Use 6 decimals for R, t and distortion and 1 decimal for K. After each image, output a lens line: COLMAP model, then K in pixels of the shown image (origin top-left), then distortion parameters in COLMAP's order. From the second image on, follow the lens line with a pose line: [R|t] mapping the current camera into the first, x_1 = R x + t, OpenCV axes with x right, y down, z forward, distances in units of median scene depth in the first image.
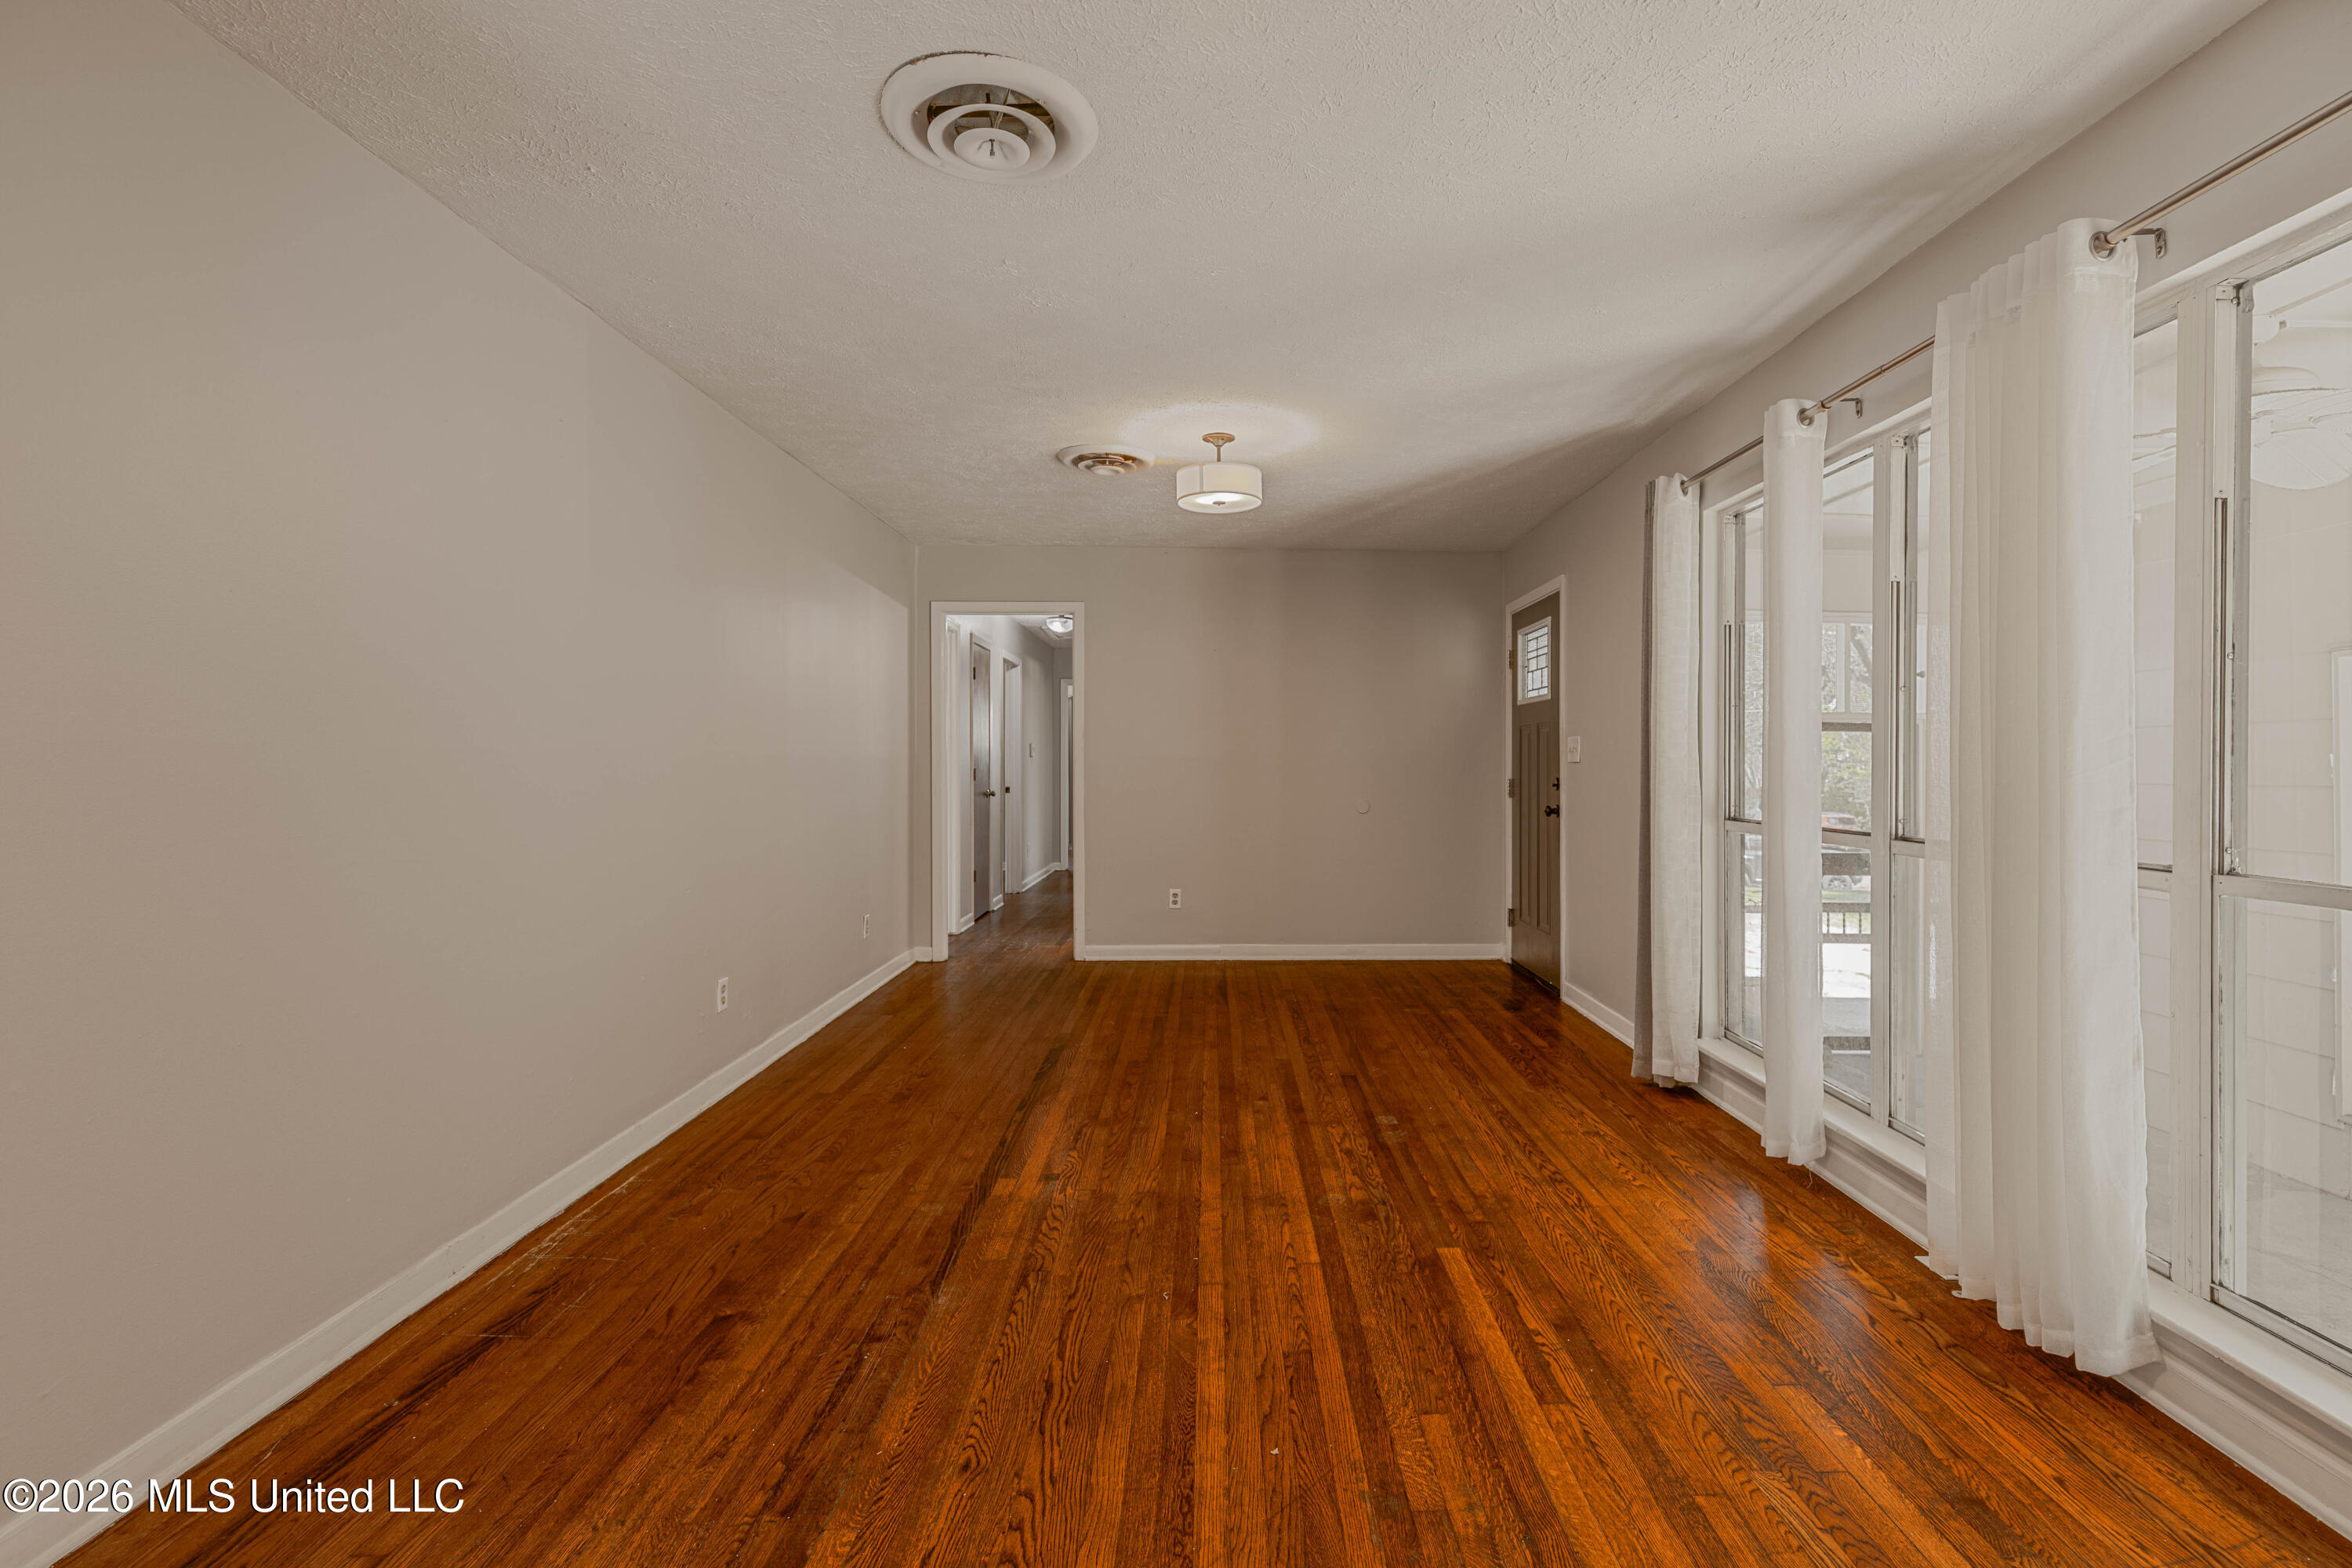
lens RADIAL K [[1115.0, 0, 1181.4], [0, 1115.0, 761.7], [0, 0, 1]] dist [0.008153, -0.001474]
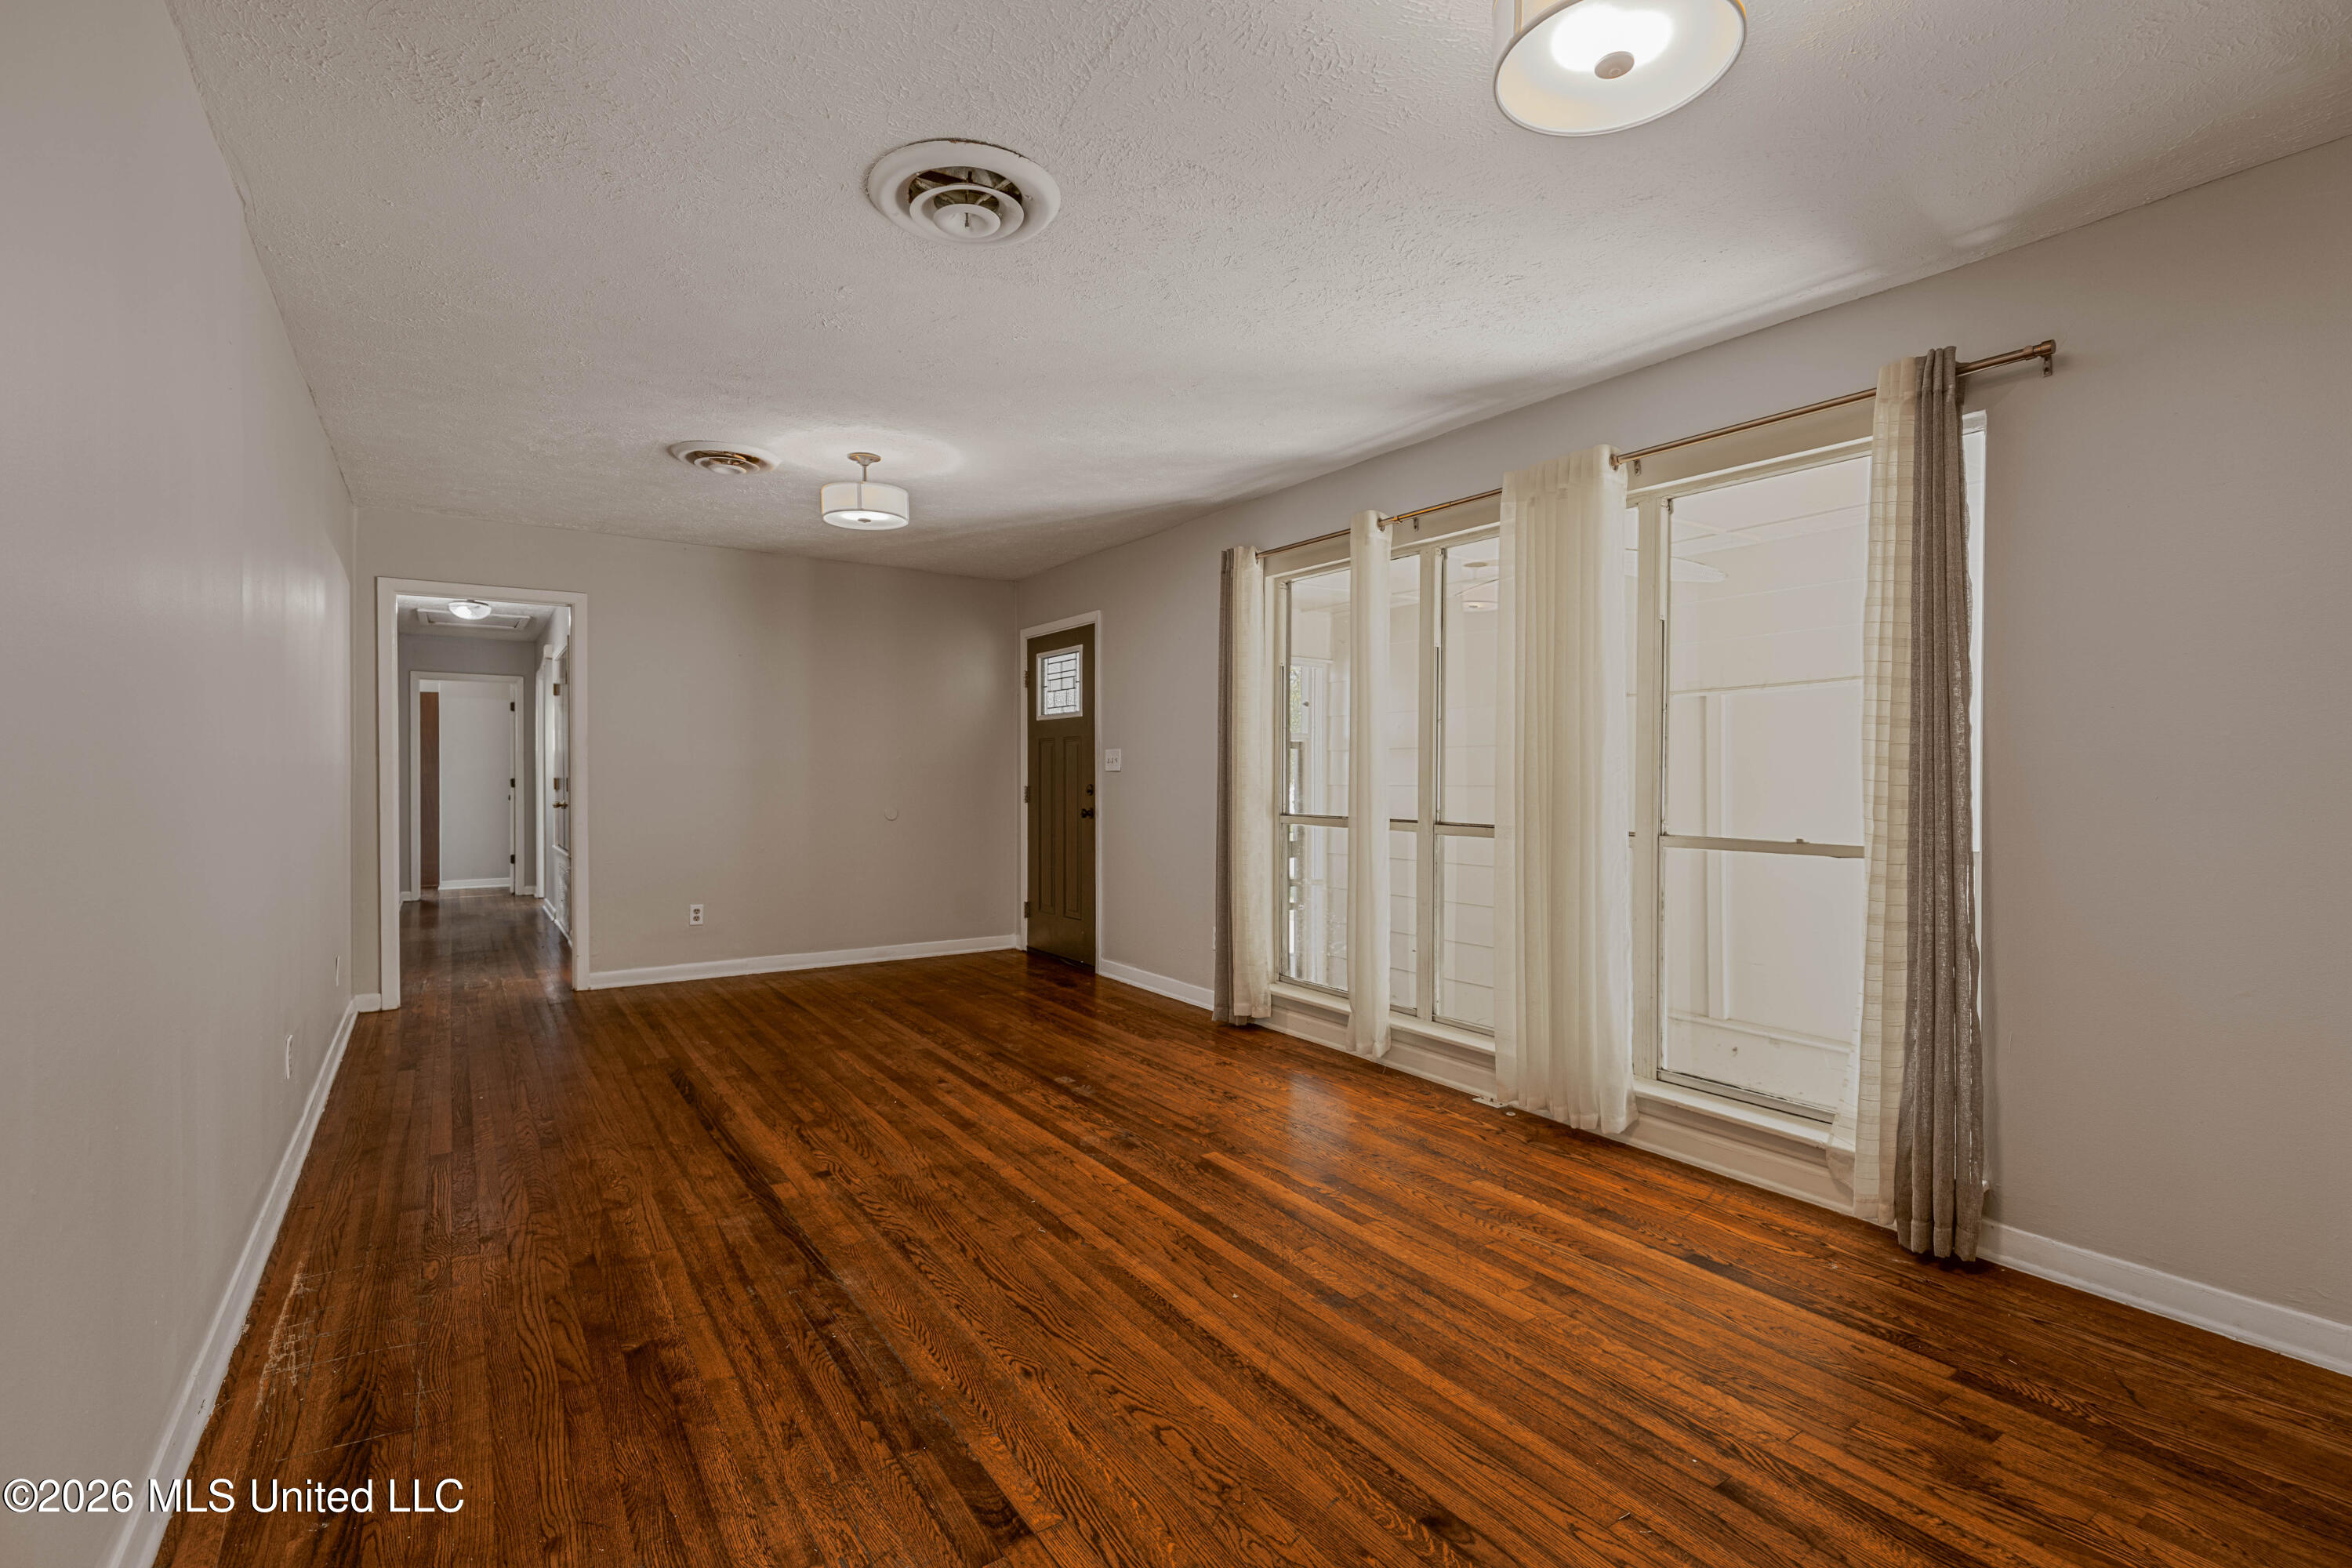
lens RADIAL K [[1115.0, 0, 1153.1], [0, 1115.0, 783.6], [0, 0, 1]] dist [0.008153, -0.001474]
pose [[0.847688, -0.006012, 0.530461, -0.433681], [-0.000335, 0.999930, 0.011868, -0.000786], [-0.530495, -0.010238, 0.847627, -0.035134]]
